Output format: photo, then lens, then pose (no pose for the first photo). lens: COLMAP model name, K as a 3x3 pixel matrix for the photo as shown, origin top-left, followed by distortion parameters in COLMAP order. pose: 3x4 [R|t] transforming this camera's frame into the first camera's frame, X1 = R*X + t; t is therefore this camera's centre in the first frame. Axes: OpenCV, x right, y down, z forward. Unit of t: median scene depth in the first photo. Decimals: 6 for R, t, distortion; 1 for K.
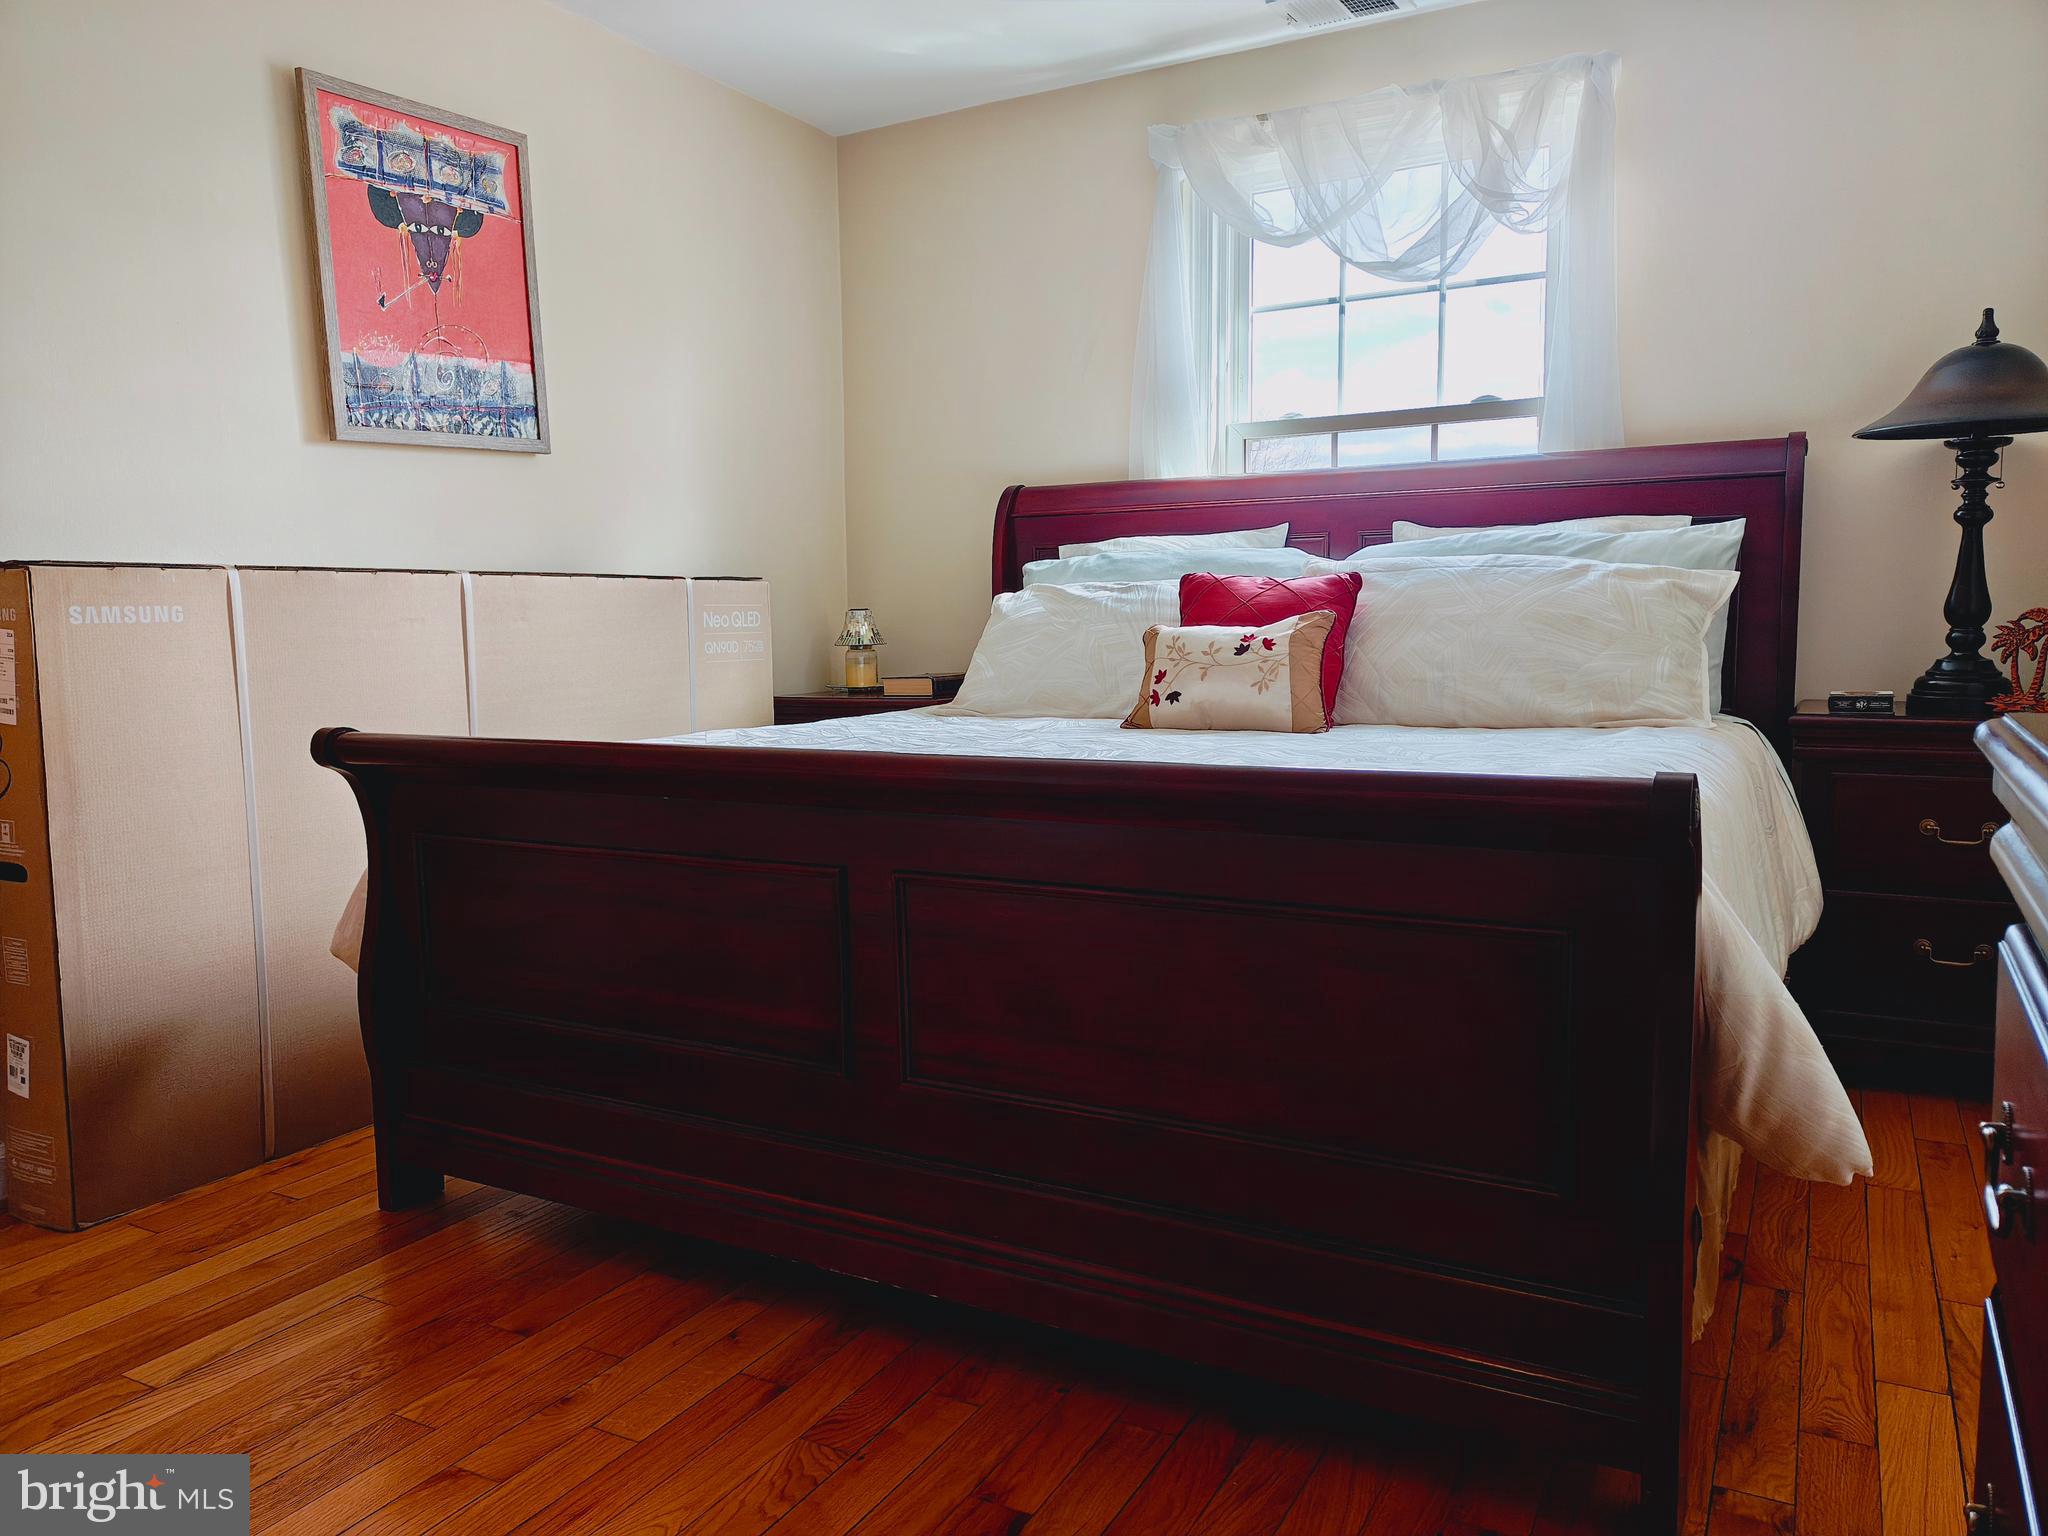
lens RADIAL K [[1478.6, 0, 1026.0], [0, 1478.6, 774.9], [0, 0, 1]] dist [0.072708, -0.100313]
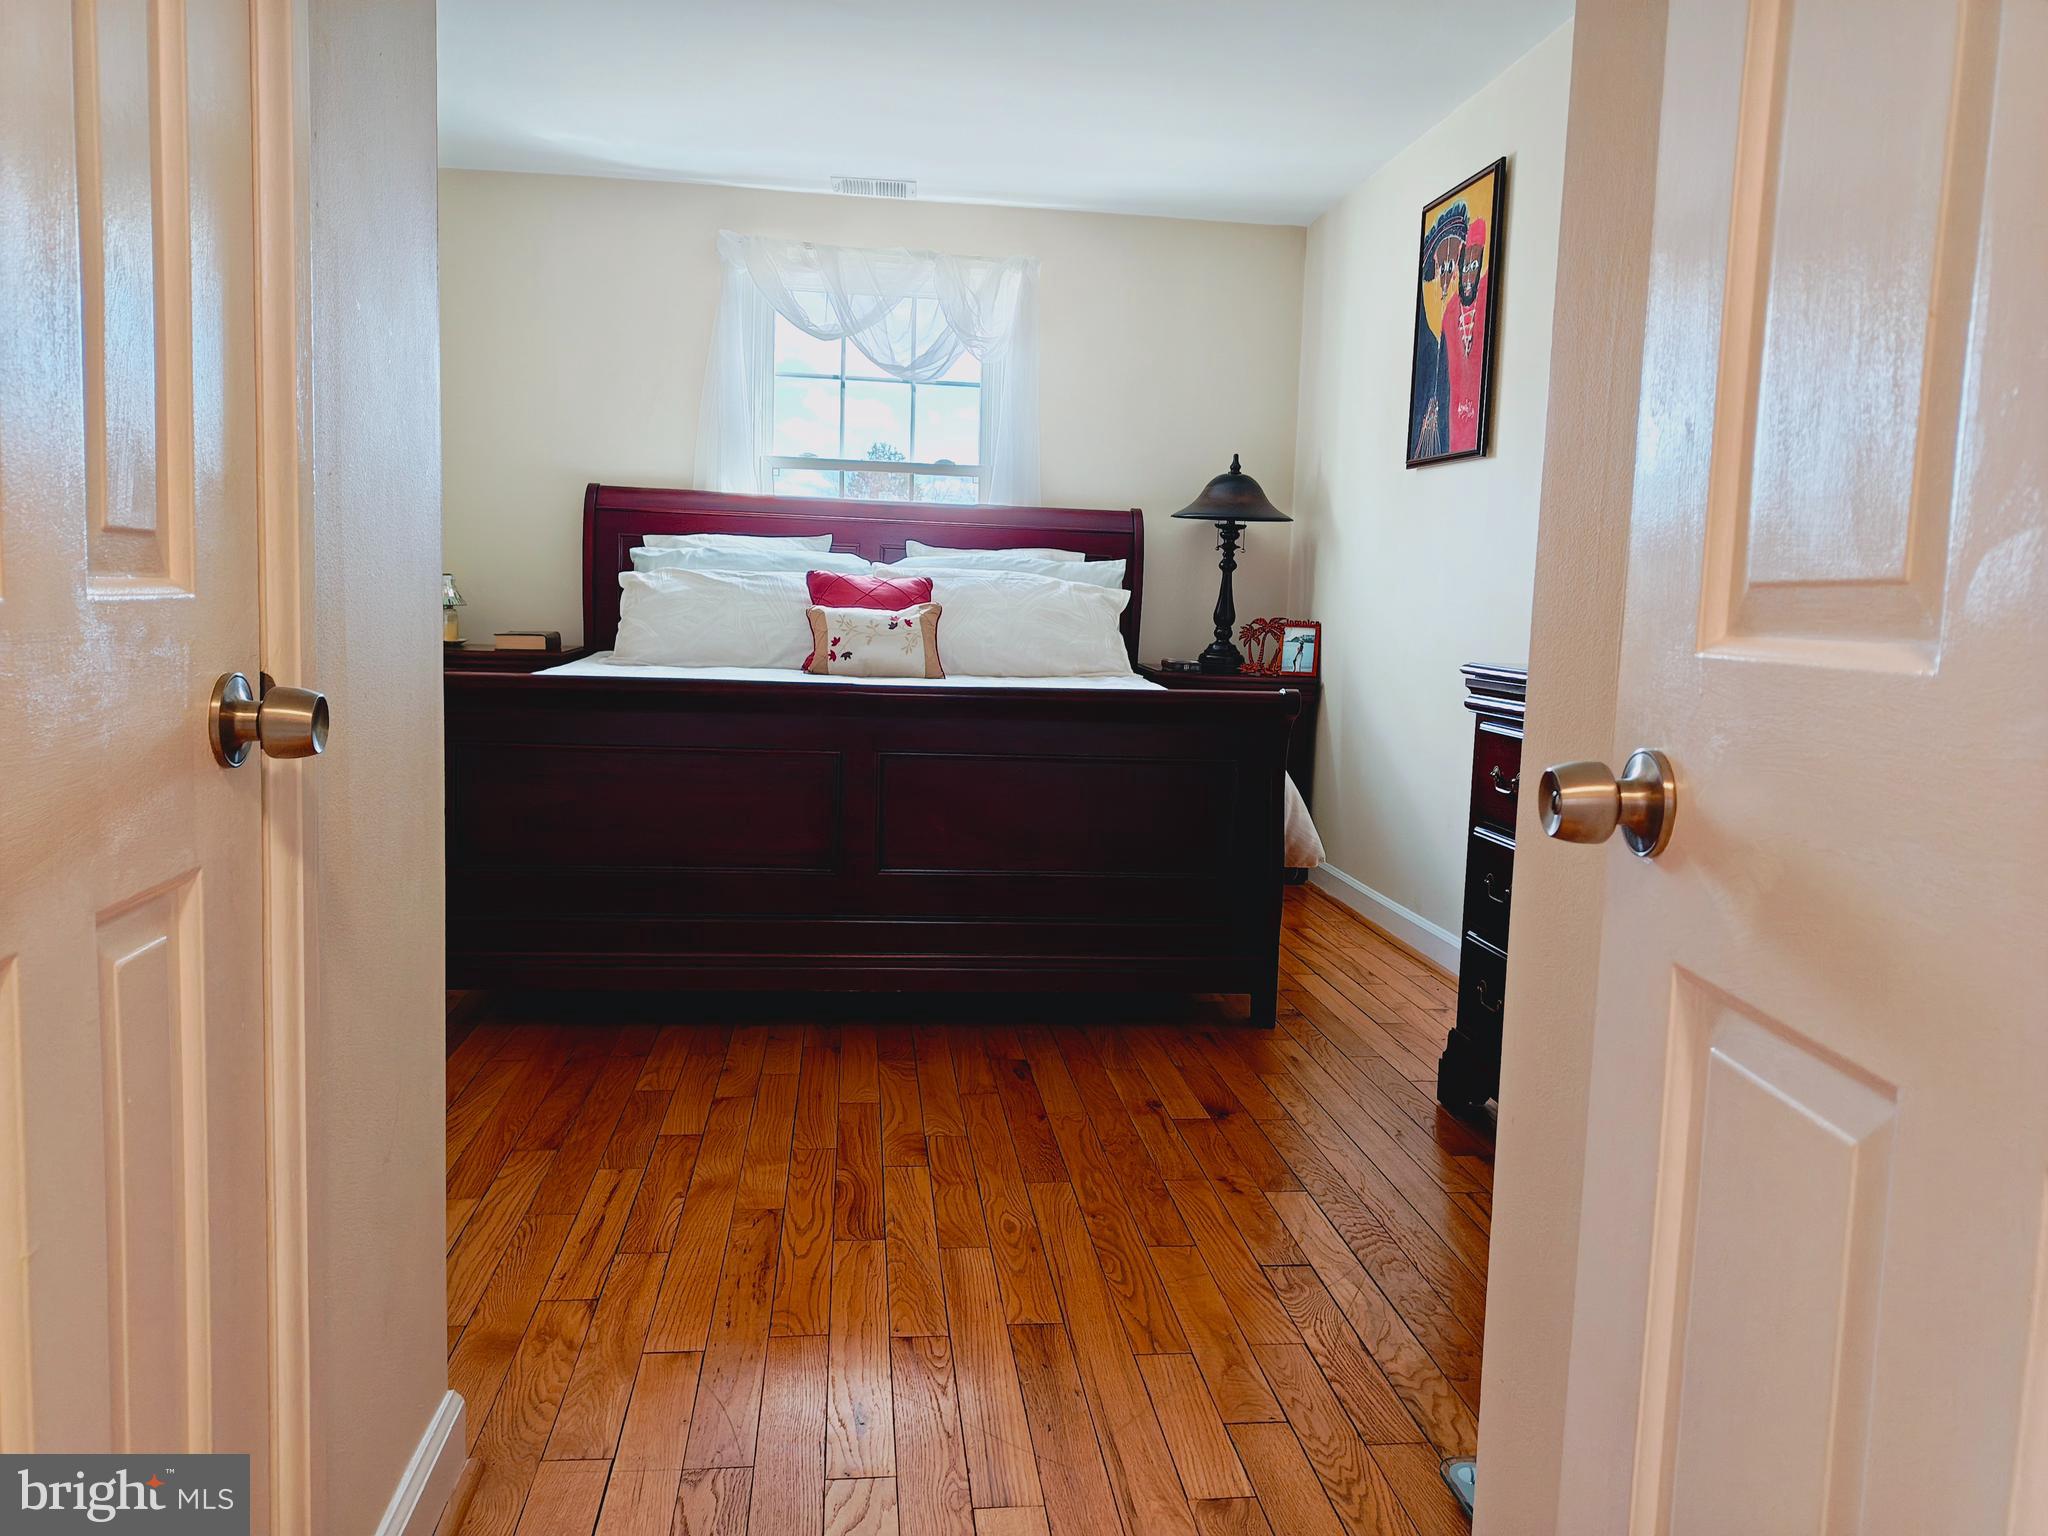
lens RADIAL K [[1477.0, 0, 1036.2], [0, 1477.0, 761.8], [0, 0, 1]] dist [0.071204, -0.104164]
pose [[0.812983, -0.021303, 0.581897, -0.605997], [0.012973, 0.999745, 0.018476, 0.030064], [-0.582142, -0.007471, 0.813053, -0.334965]]
